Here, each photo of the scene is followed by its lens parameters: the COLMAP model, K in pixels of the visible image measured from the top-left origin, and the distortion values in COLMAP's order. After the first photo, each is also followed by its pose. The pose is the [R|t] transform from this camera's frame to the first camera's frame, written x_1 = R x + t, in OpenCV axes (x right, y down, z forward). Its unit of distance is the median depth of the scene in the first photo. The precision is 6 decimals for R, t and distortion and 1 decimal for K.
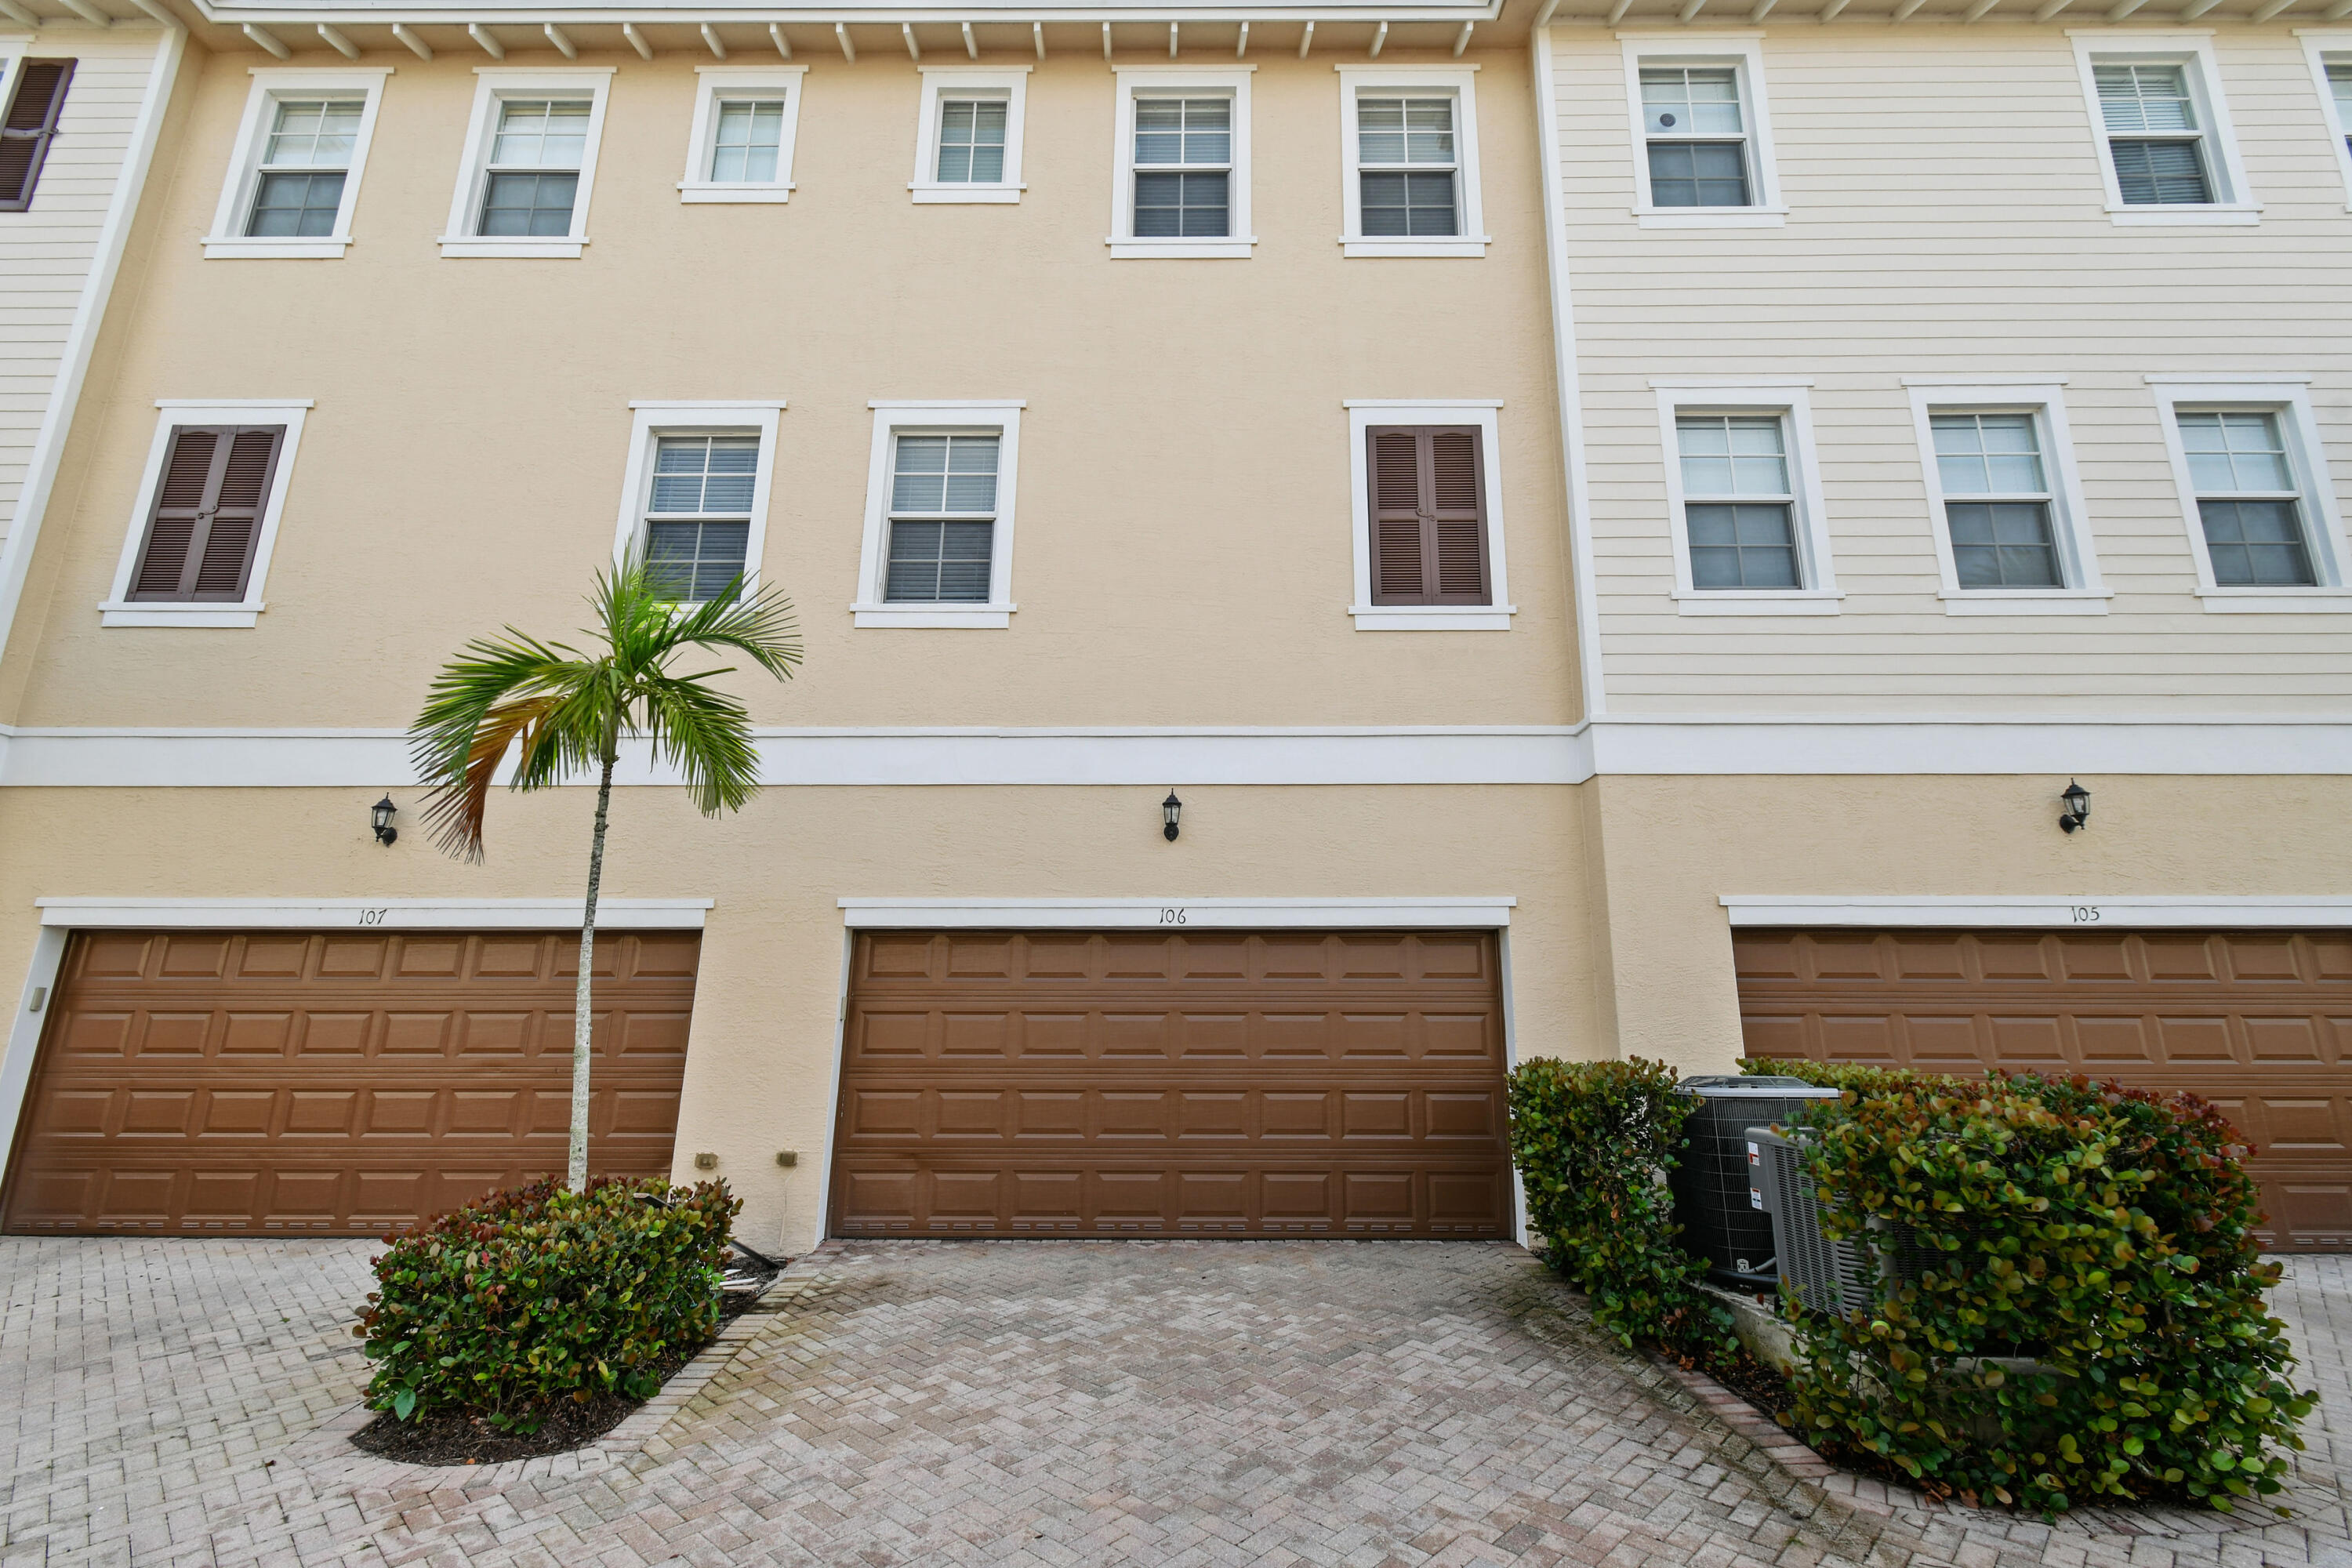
lens RADIAL K [[1061.6, 0, 1179.6], [0, 1061.6, 805.2], [0, 0, 1]] dist [0.008258, -0.000842]
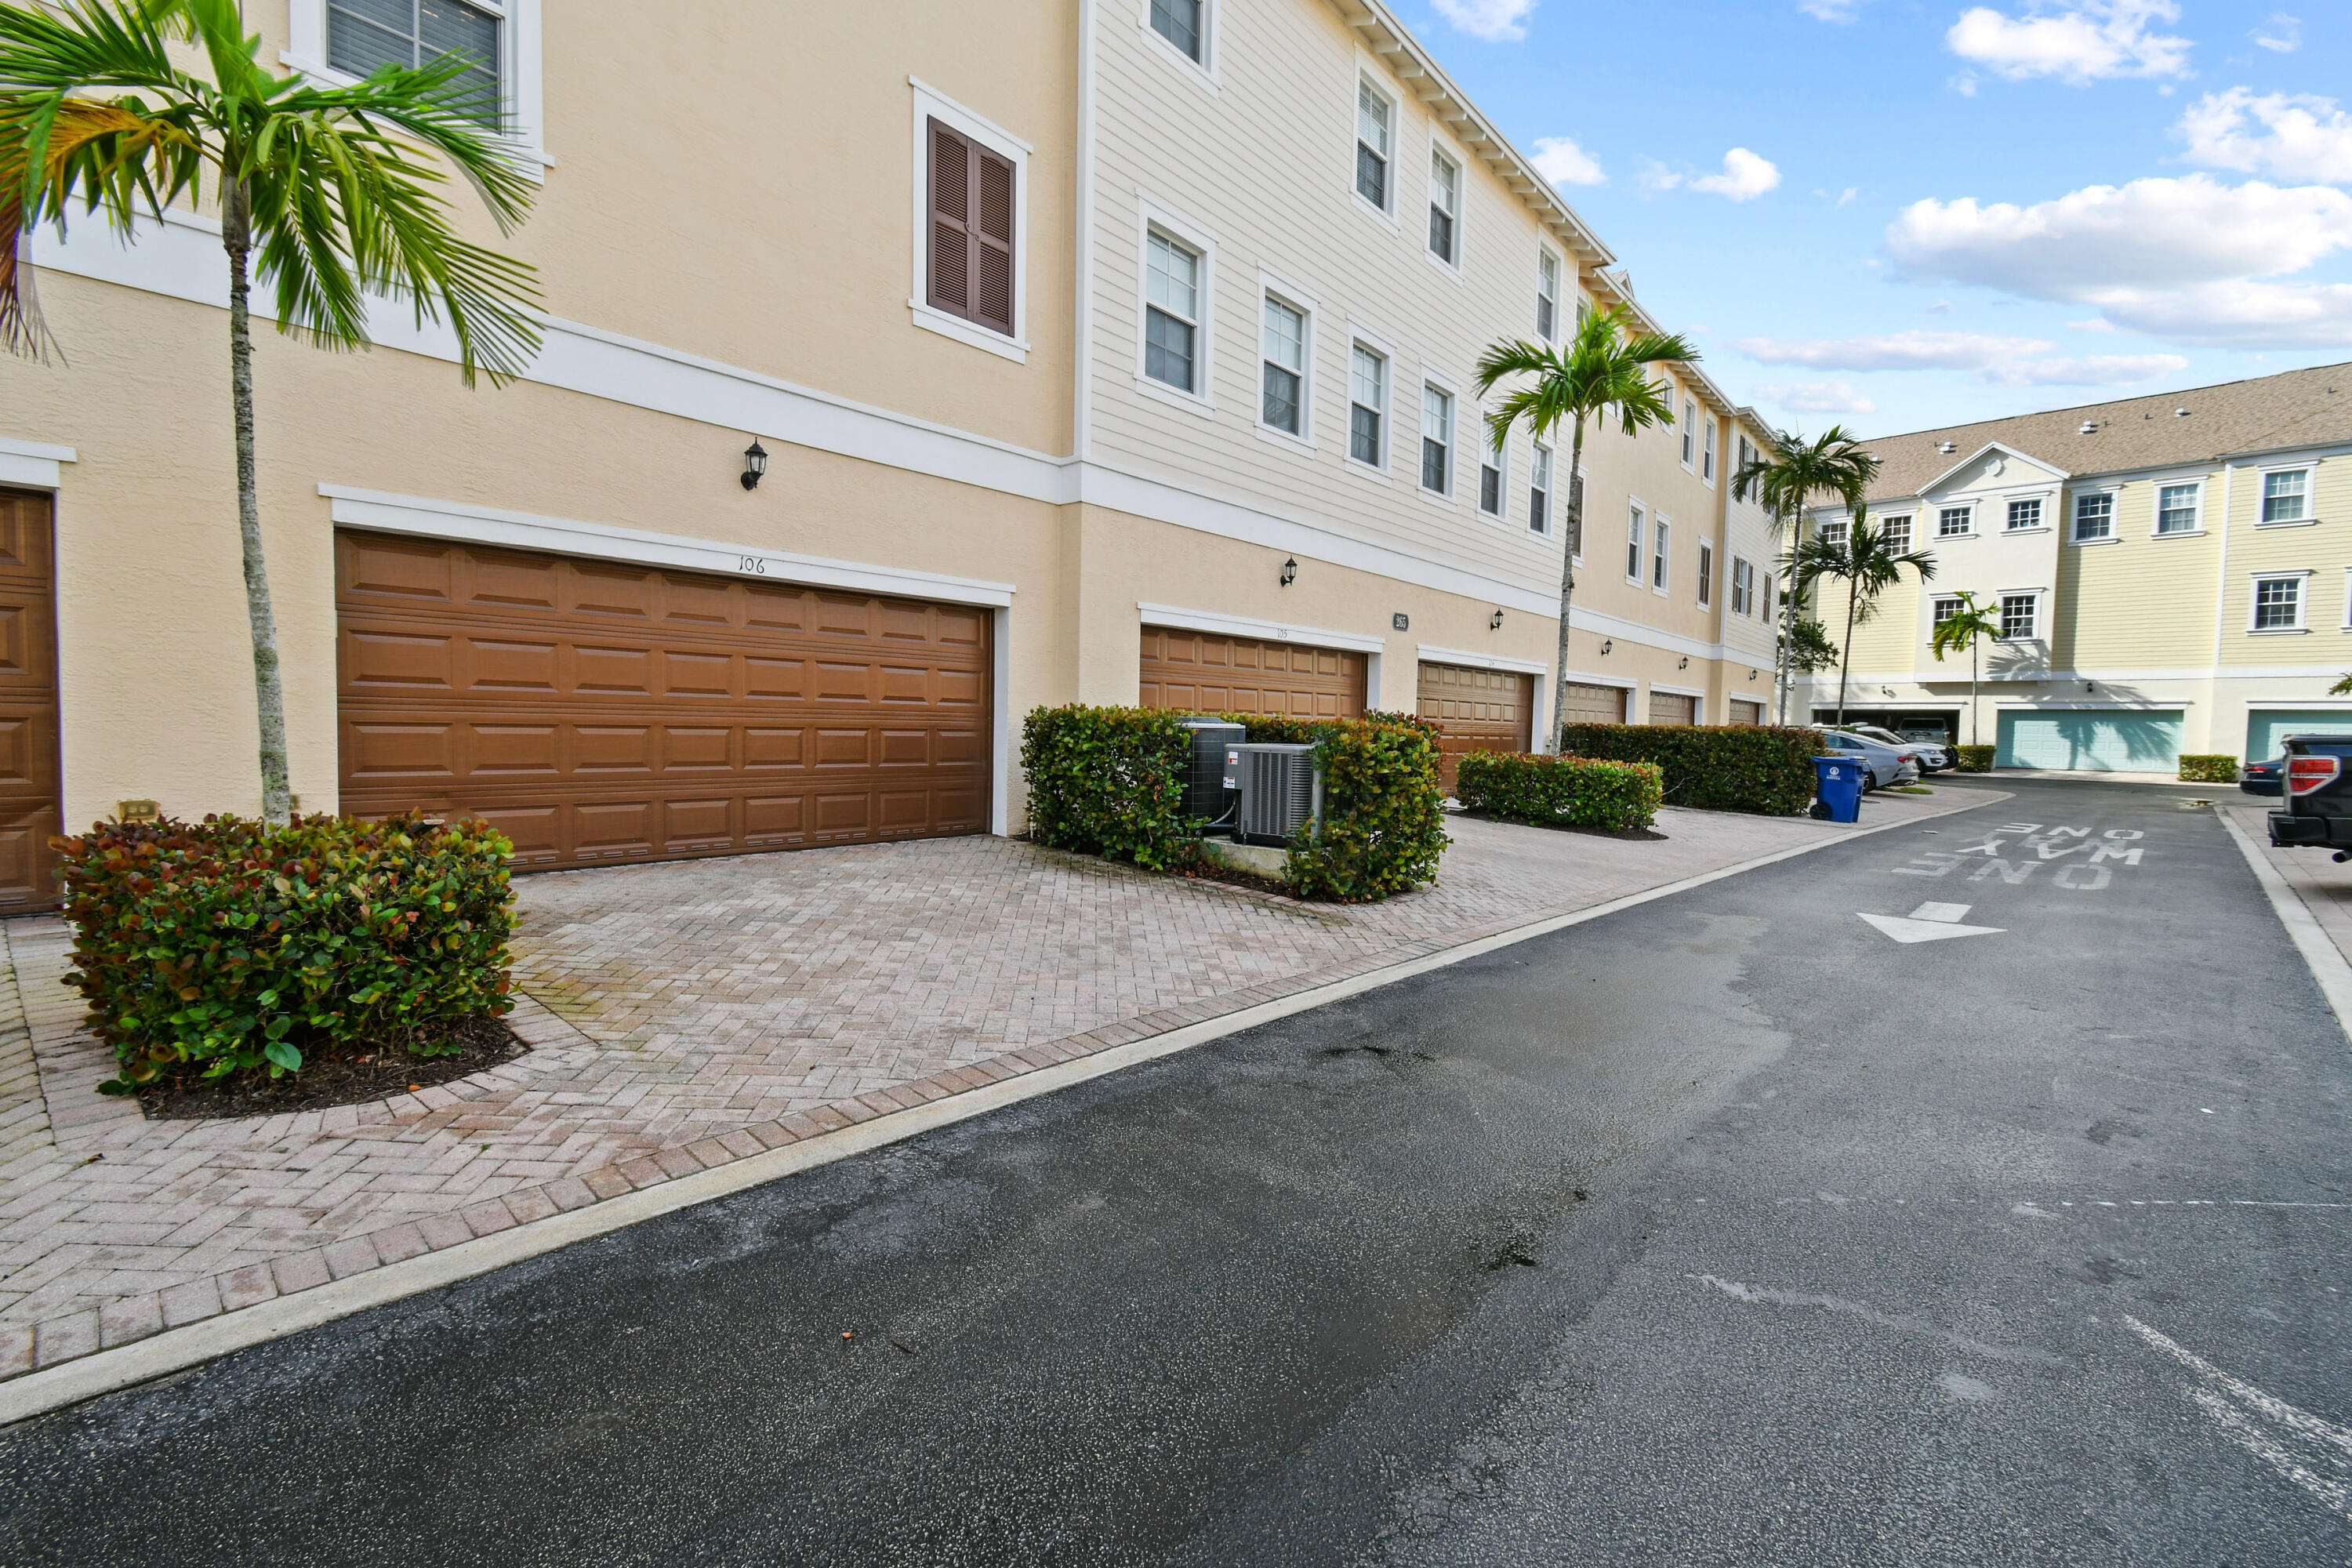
lens RADIAL K [[1044.8, 0, 1197.2], [0, 1044.8, 777.0], [0, 0, 1]] dist [0.008126, -0.007991]
pose [[0.634932, -0.027278, 0.772086, -0.519628], [-0.206162, 0.957154, 0.203356, 0.003971], [-0.744552, -0.288292, 0.602104, -0.008777]]
